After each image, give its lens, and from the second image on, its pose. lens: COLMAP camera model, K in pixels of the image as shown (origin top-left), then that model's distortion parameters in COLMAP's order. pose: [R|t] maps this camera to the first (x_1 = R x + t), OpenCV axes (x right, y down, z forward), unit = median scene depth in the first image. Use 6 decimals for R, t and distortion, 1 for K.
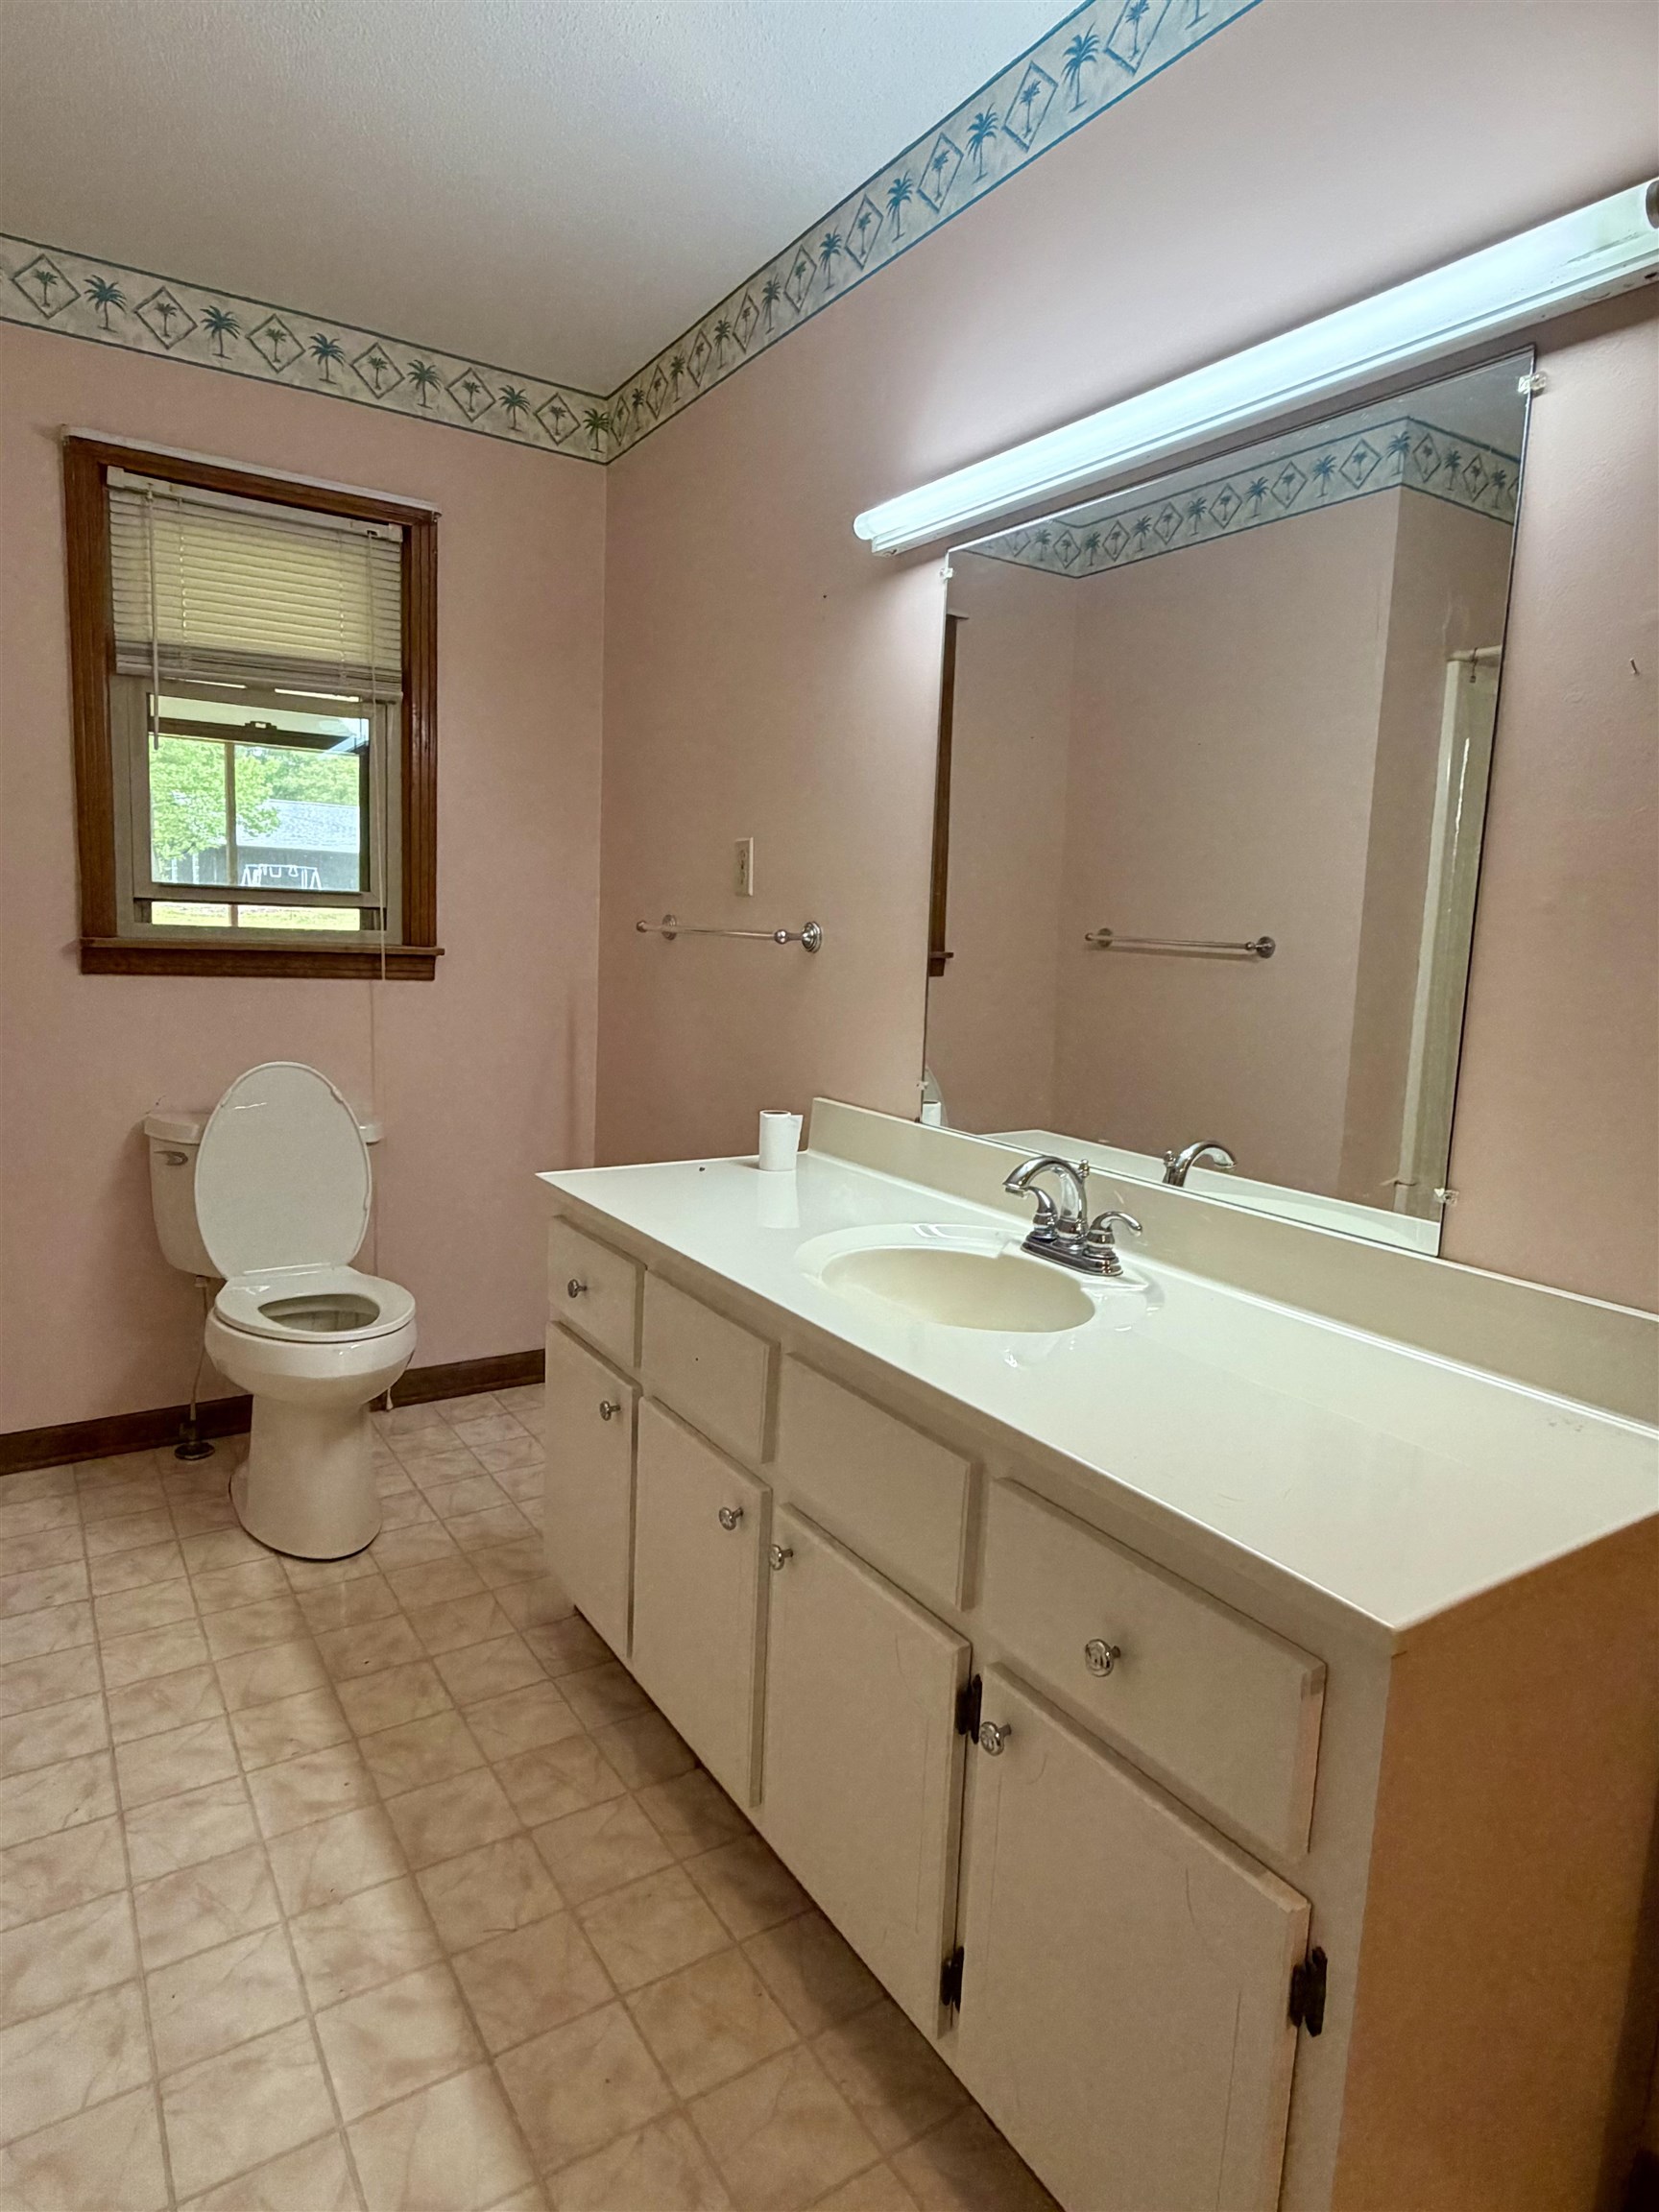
lens RADIAL K [[1285.5, 0, 825.6], [0, 1285.5, 1085.5], [0, 0, 1]] dist [0.016865, 0.000300]
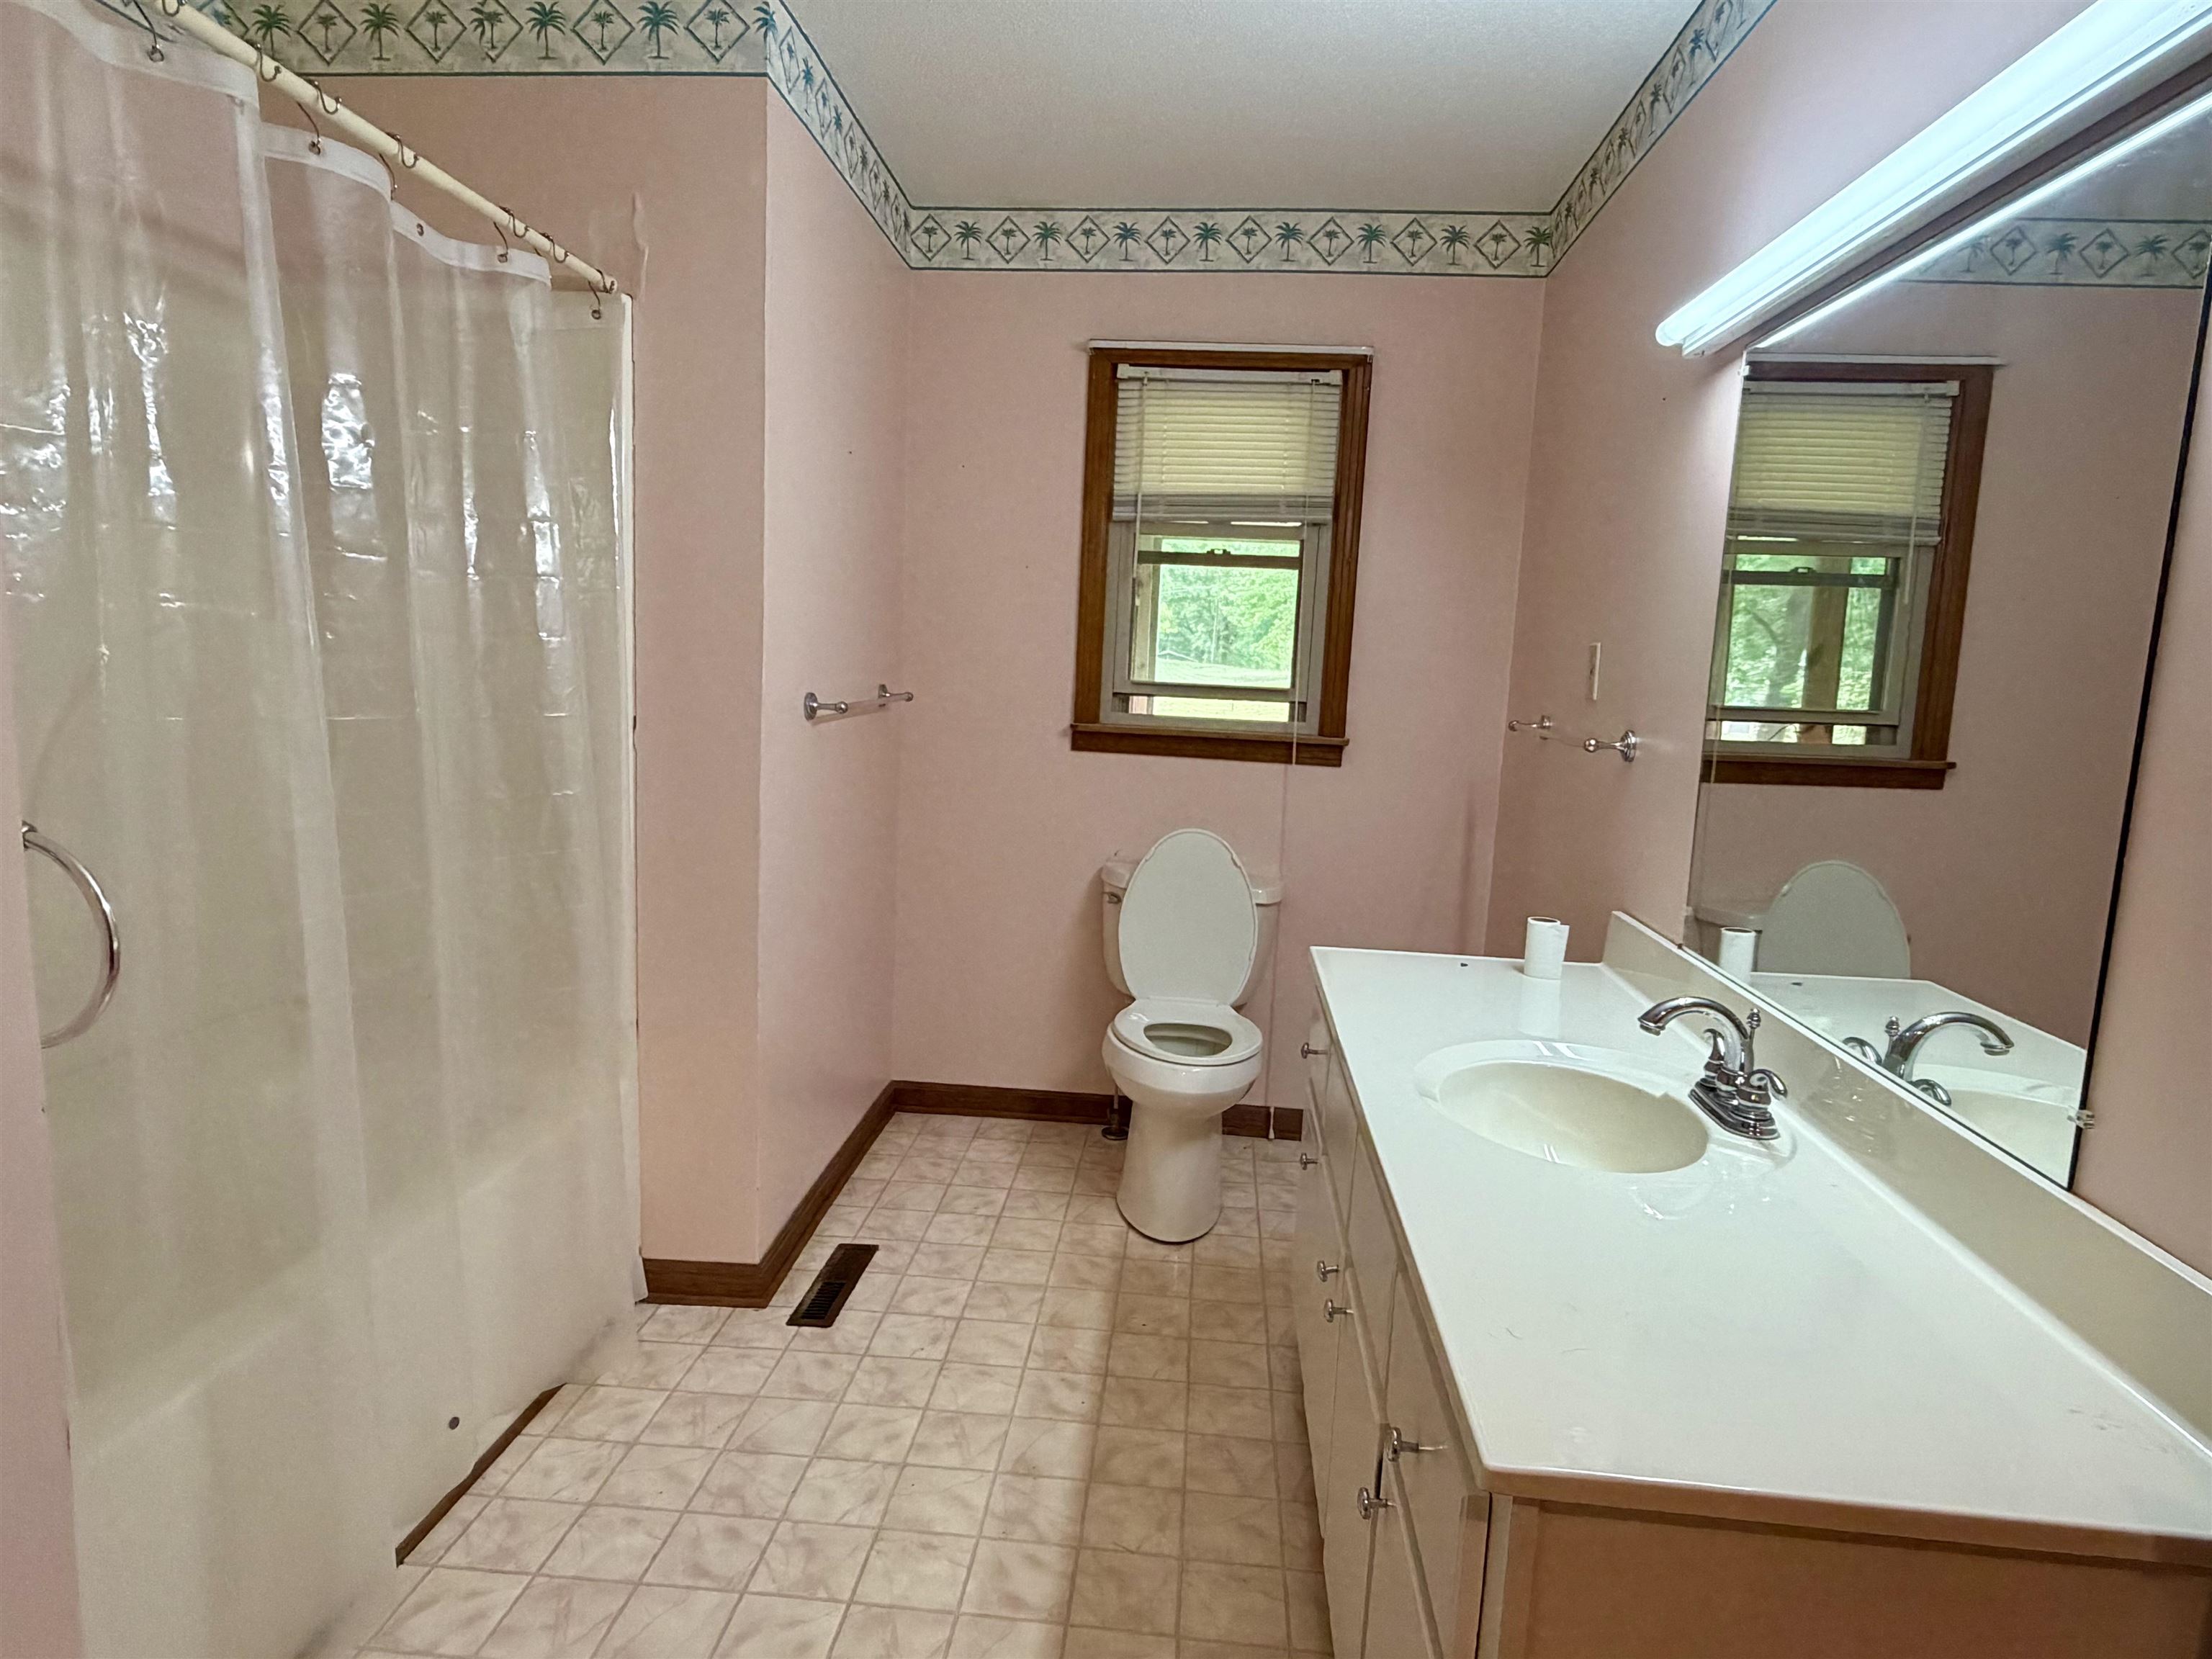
lens RADIAL K [[1285.5, 0, 1106.0], [0, 1285.5, 829.5], [0, 0, 1]] dist [0.016865, 0.000300]
pose [[0.791849, 0.080028, -0.605450, 0.260452], [-0.092577, 0.995650, 0.010525, -0.025213], [0.603659, 0.047716, 0.795813, -0.013970]]
